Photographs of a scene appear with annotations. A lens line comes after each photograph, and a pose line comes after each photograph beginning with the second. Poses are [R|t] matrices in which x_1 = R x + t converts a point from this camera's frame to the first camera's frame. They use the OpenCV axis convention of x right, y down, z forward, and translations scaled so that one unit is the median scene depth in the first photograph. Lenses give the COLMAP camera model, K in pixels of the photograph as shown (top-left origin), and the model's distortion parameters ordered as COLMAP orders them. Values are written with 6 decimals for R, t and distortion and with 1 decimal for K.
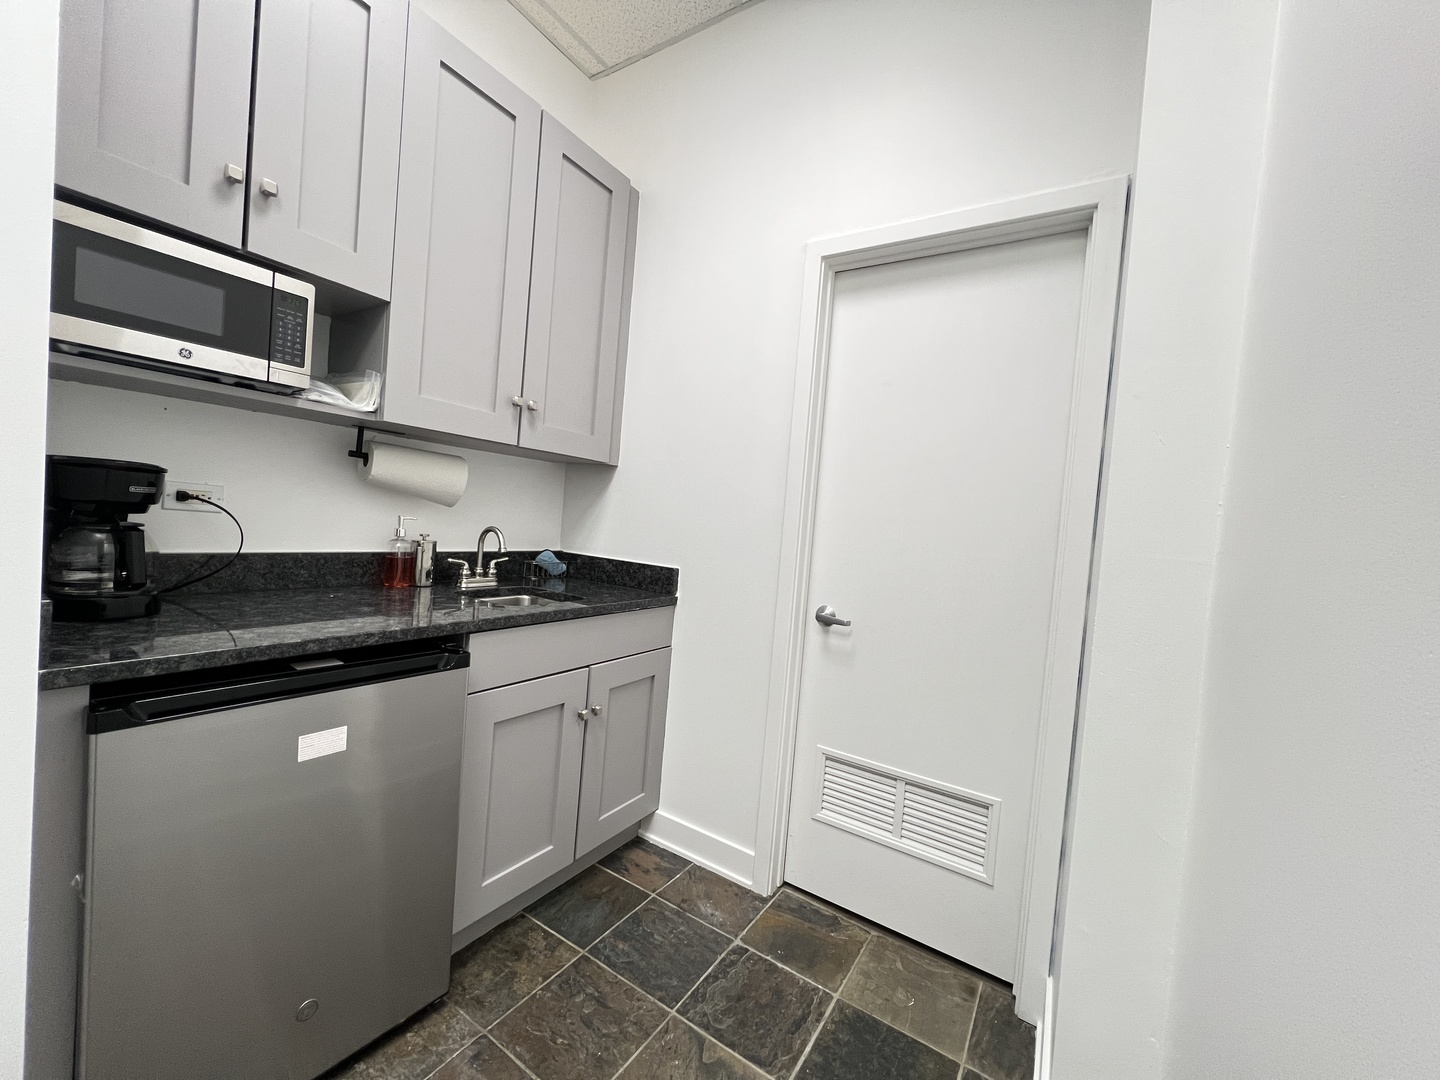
lens RADIAL K [[572.3, 0, 720.4], [0, 572.3, 541.4], [0, 0, 1]] dist [0.001403, 0.000764]
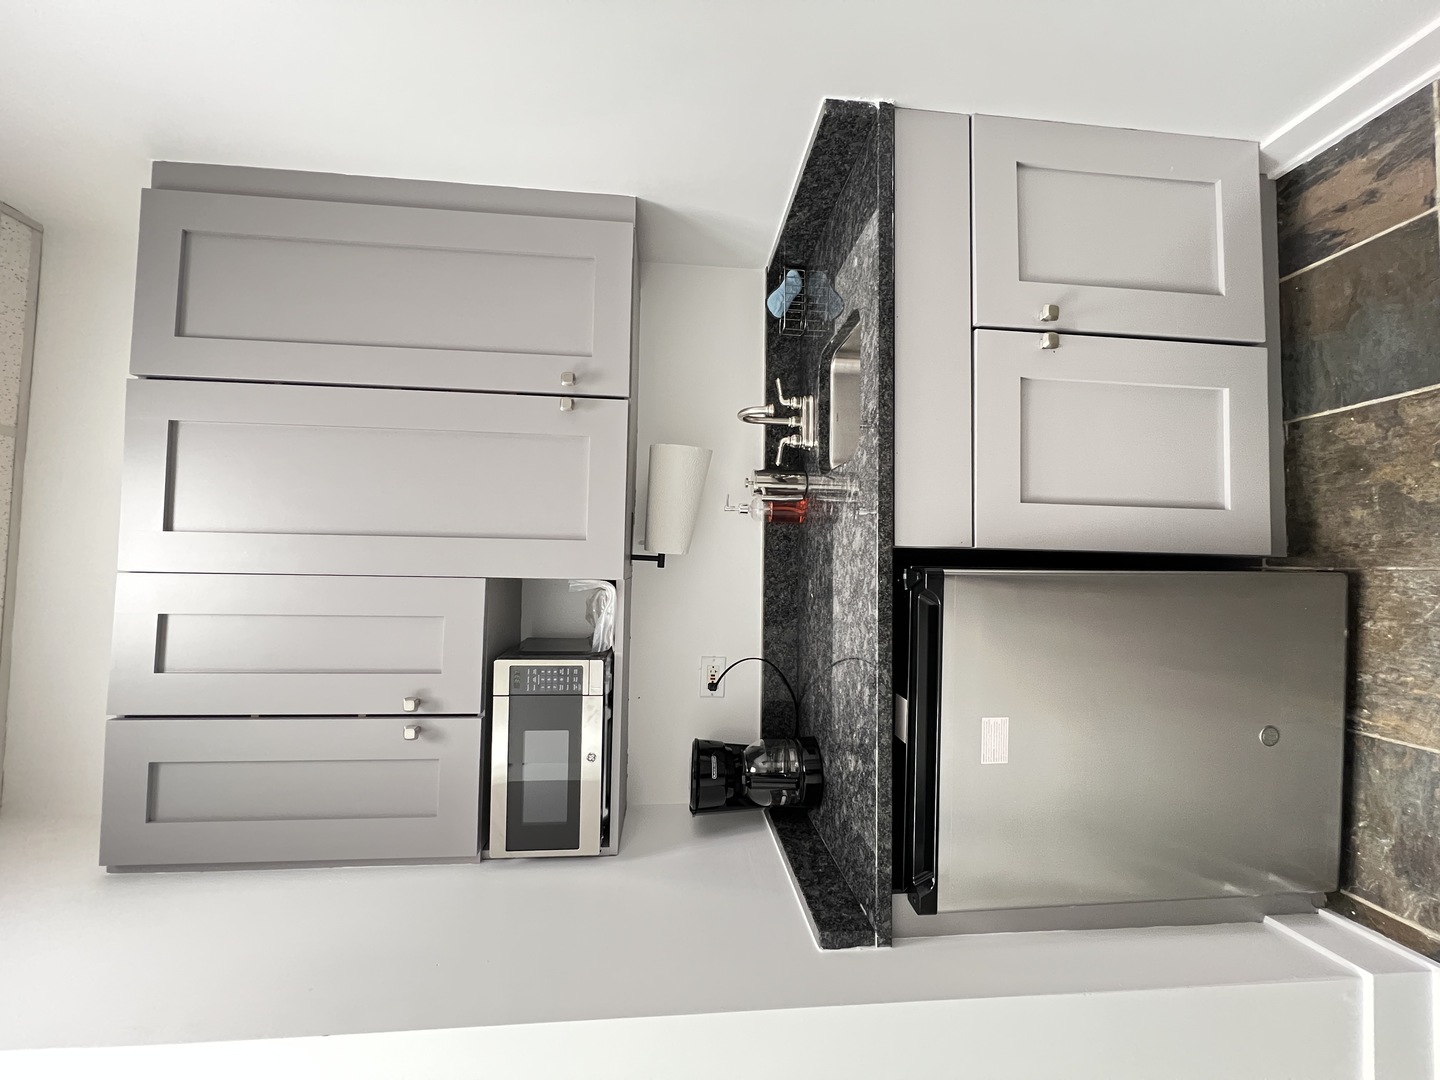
lens RADIAL K [[583.8, 0, 717.4], [0, 583.8, 540.6], [0, 0, 1]] dist [-0.000551, -0.000094]
pose [[0.006170, -0.575588, -0.817717, 0.163328], [0.999966, 0.008081, 0.001857, -0.061830], [0.005538, -0.817700, 0.575618, 0.481582]]
